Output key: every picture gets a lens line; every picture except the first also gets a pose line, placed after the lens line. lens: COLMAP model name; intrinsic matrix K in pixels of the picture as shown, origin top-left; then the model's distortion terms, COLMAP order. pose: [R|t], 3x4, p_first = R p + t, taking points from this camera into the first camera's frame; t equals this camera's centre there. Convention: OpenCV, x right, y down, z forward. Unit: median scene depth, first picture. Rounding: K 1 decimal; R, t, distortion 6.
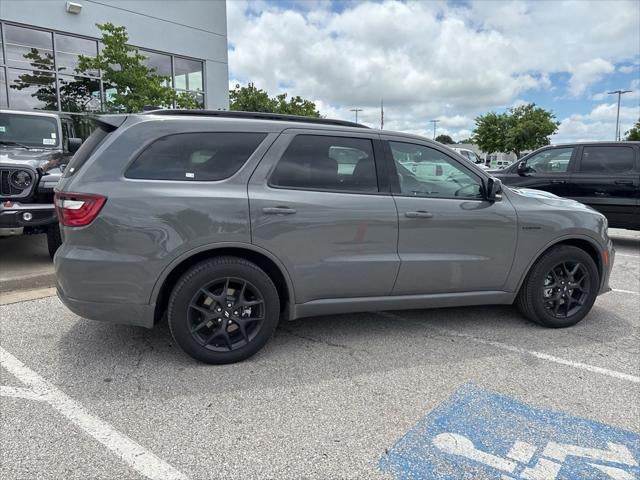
lens RADIAL K [[486.4, 0, 319.6], [0, 486.4, 232.0], [0, 0, 1]] dist [0.046126, -0.053405]
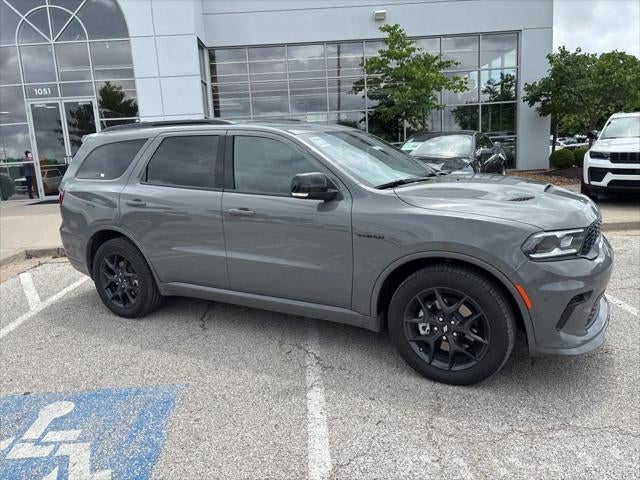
lens RADIAL K [[487.7, 0, 320.0], [0, 487.7, 240.0], [0, 0, 1]] dist [0.042119, -0.046218]
pose [[0.654450, 0.090499, -0.750670, 1.056010], [-0.049691, 0.995813, 0.076731, -0.063451], [0.754471, -0.012915, 0.656206, 0.490008]]
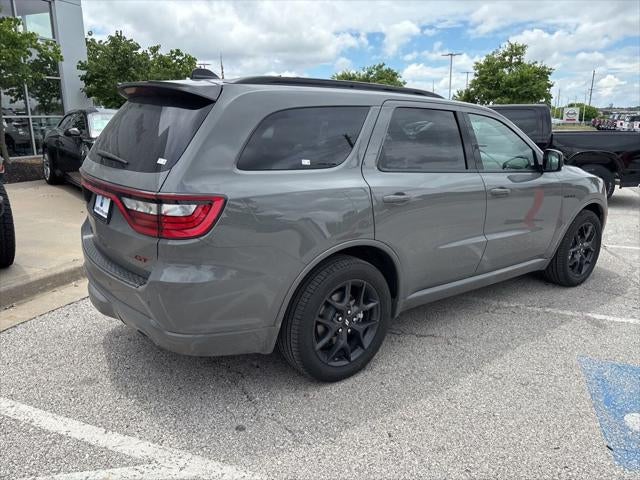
lens RADIAL K [[486.4, 0, 319.6], [0, 486.4, 232.0], [0, 0, 1]] dist [0.046126, -0.053405]
pose [[0.944991, -0.082891, 0.316419, -0.450924], [0.055486, 0.993961, 0.094676, -0.067500], [-0.322355, -0.071911, 0.943883, 0.199208]]
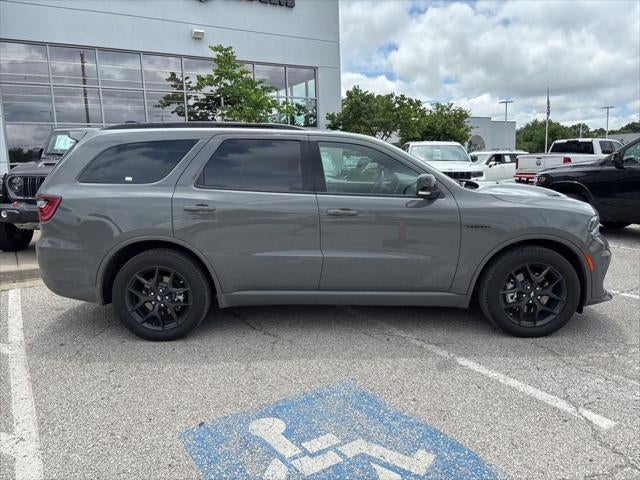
lens RADIAL K [[486.4, 0, 319.6], [0, 486.4, 232.0], [0, 0, 1]] dist [0.046126, -0.053405]
pose [[0.946454, 0.012262, -0.322605, 0.495838], [-0.012158, 0.999923, 0.002337, 0.003831], [0.322609, 0.001710, 0.946531, 0.022591]]
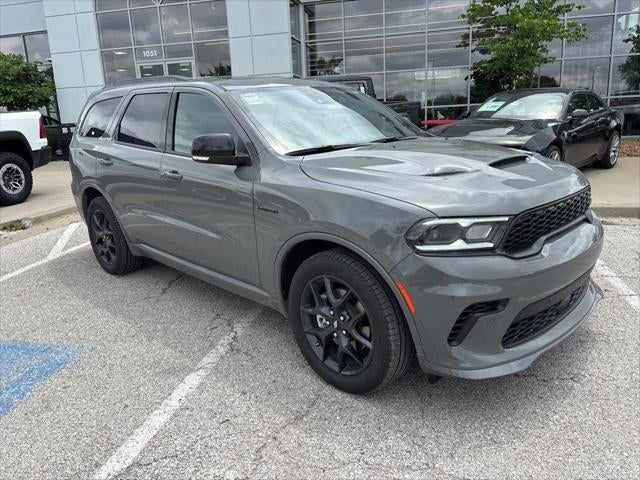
lens RADIAL K [[487.7, 0, 320.0], [0, 487.7, 240.0], [0, 0, 1]] dist [0.042119, -0.046218]
pose [[0.426632, 0.187881, -0.884695, 1.169255], [-0.082201, 0.982191, 0.168946, -0.095165], [0.900682, 0.000645, 0.434479, 0.864165]]
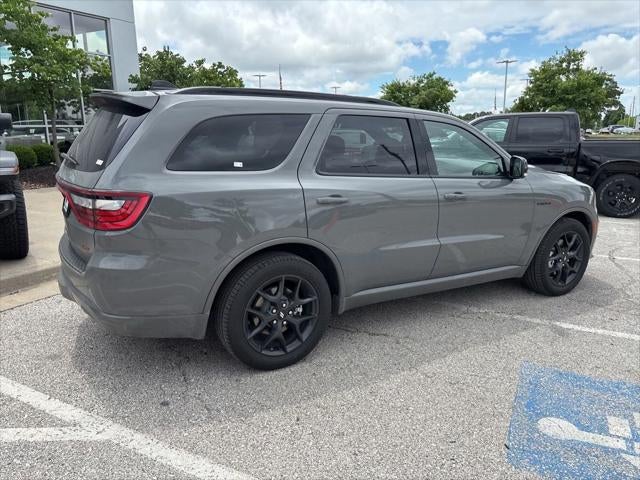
lens RADIAL K [[486.4, 0, 319.6], [0, 486.4, 232.0], [0, 0, 1]] dist [0.046126, -0.053405]
pose [[0.977364, -0.054429, 0.204446, -0.273499], [0.040691, 0.996659, 0.070811, -0.045310], [-0.207617, -0.060889, 0.976313, 0.091399]]
